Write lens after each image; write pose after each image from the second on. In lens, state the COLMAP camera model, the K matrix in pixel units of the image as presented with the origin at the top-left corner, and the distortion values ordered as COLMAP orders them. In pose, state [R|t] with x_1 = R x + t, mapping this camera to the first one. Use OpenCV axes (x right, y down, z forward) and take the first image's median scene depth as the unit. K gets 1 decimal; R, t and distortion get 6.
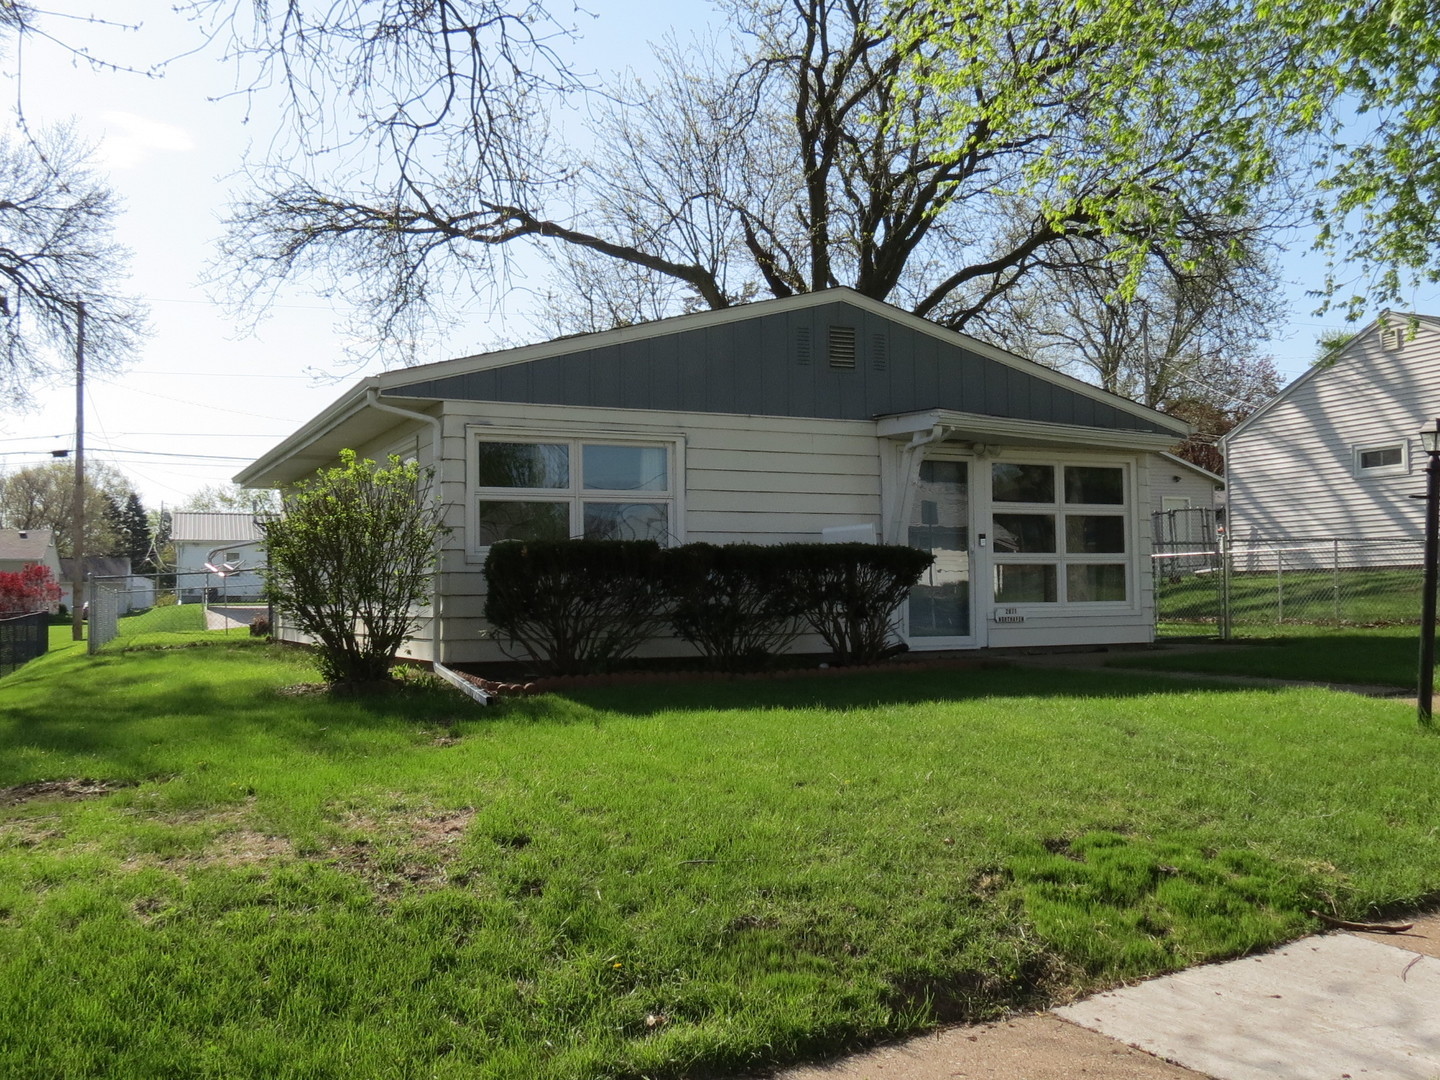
lens RADIAL K [[1344.6, 0, 719.4], [0, 1344.6, 526.7], [0, 0, 1]] dist [-0.037463, 0.000000]
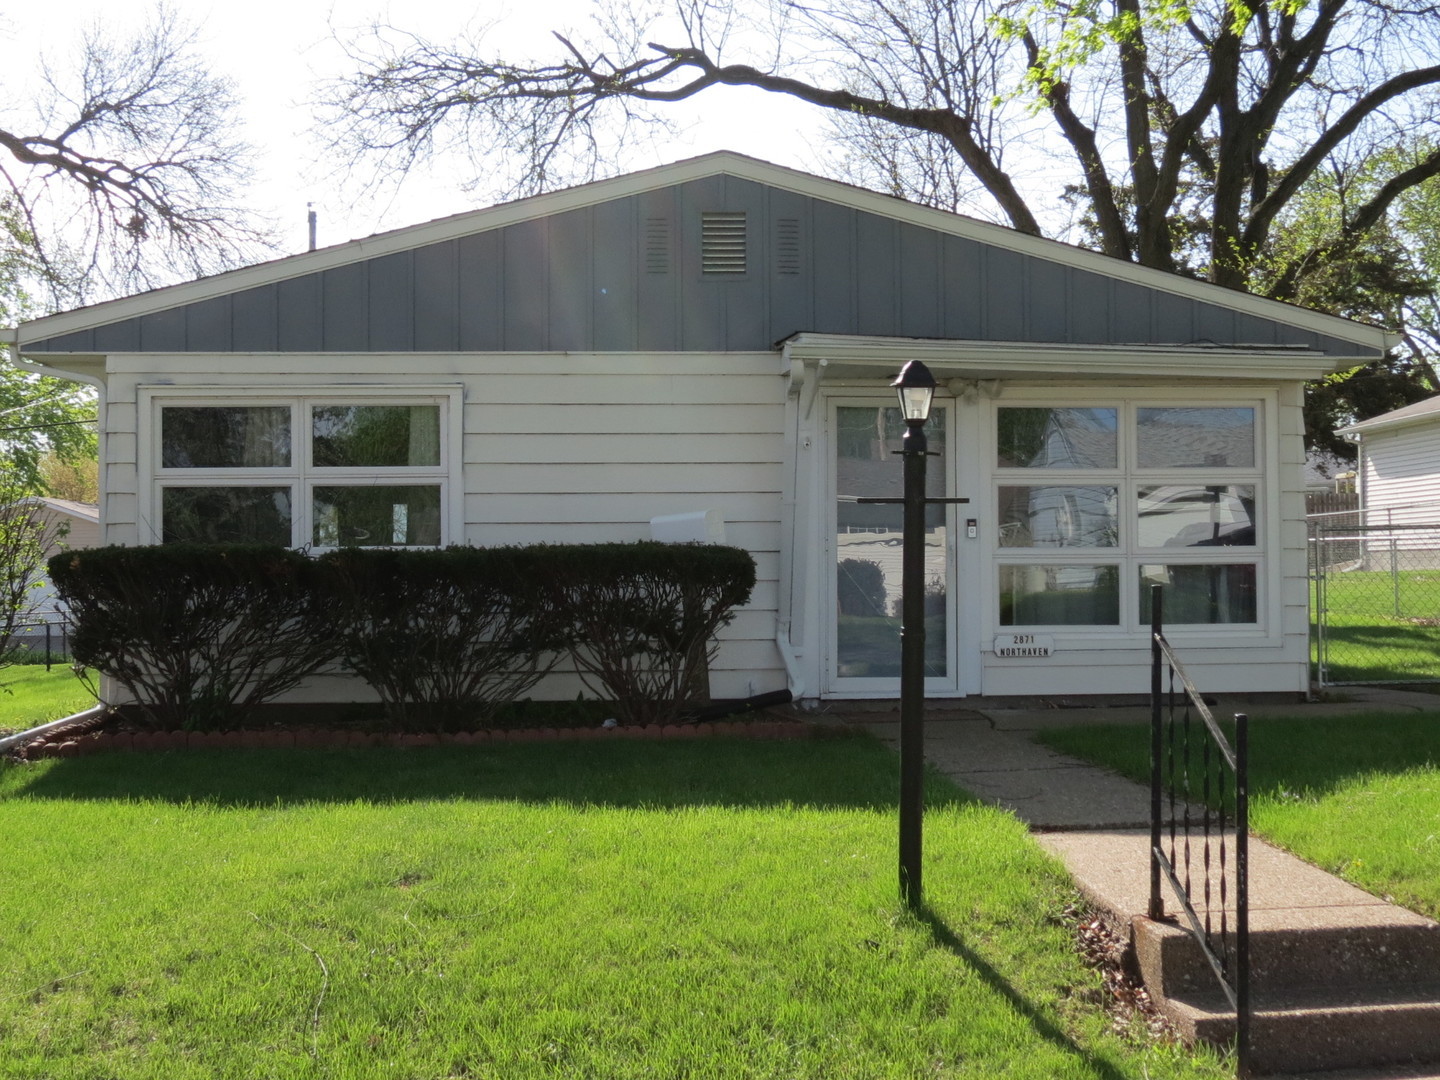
lens RADIAL K [[1896.0, 0, 719.9], [0, 1896.0, 551.1], [0, 0, 1]] dist [-0.041793, 0.000000]
pose [[0.932405, -0.002894, -0.361404, 0.444093], [0.016814, 0.999233, 0.035377, -0.014402], [0.361024, -0.039063, 0.931738, 0.122809]]
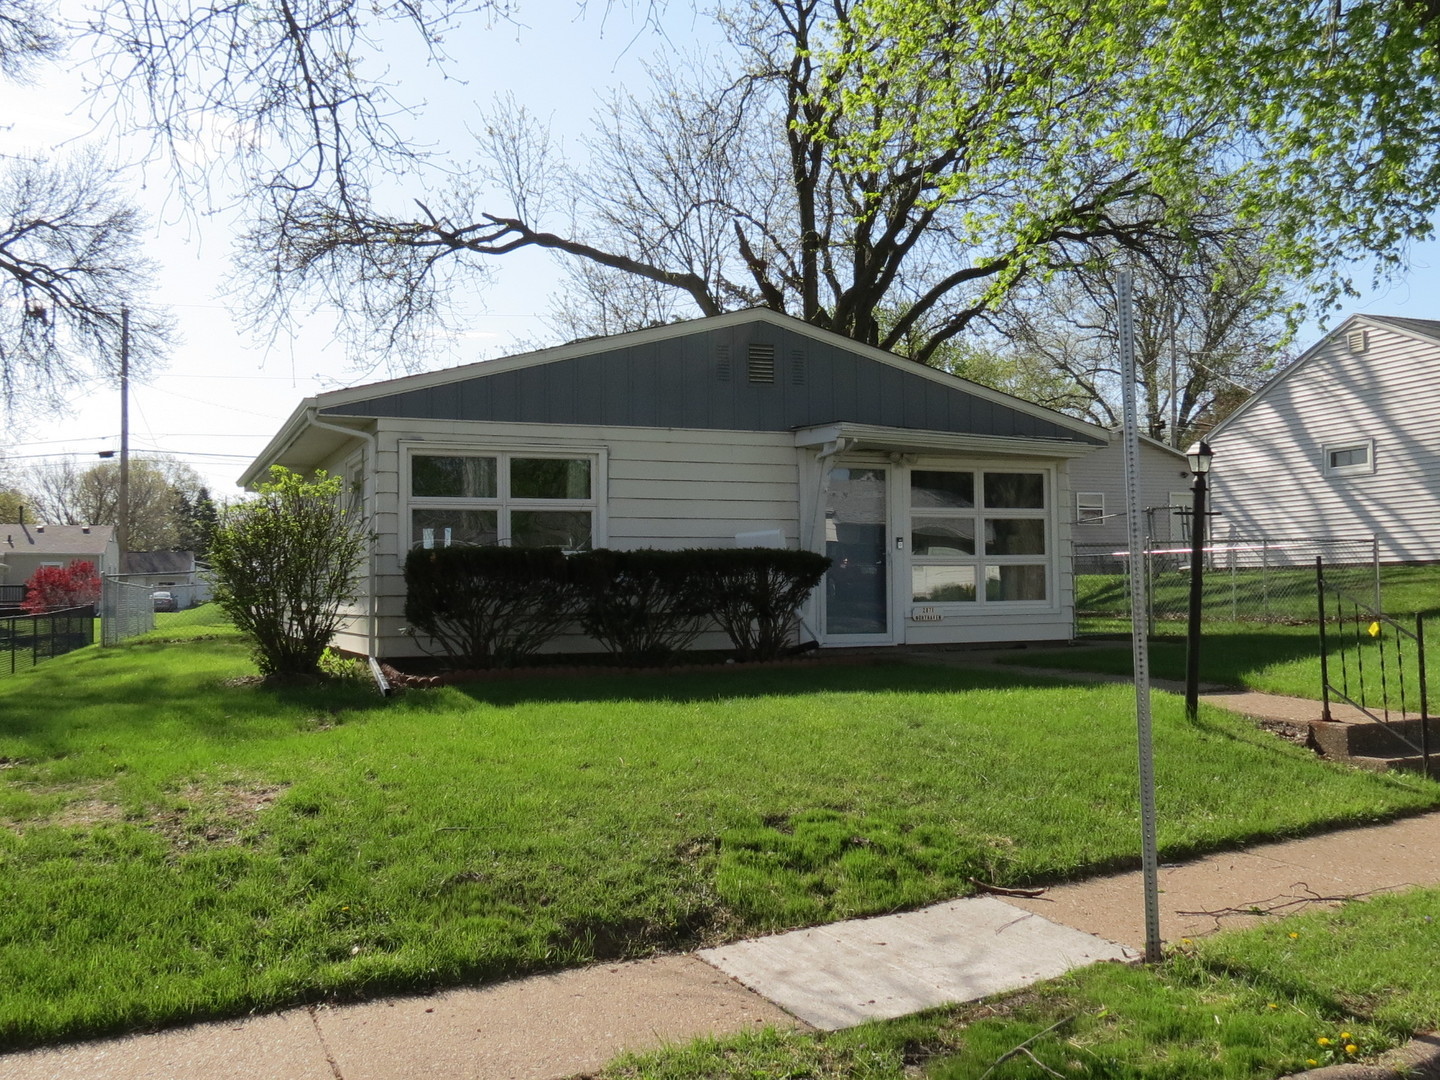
lens RADIAL K [[1344.6, 0, 719.6], [0, 1344.6, 527.0], [0, 0, 1]] dist [-0.037463, 0.000000]
pose [[0.998786, -0.001623, -0.049236, 0.114476], [0.001951, 0.999976, 0.006628, -0.010762], [0.049224, -0.006716, 0.998765, -0.073006]]
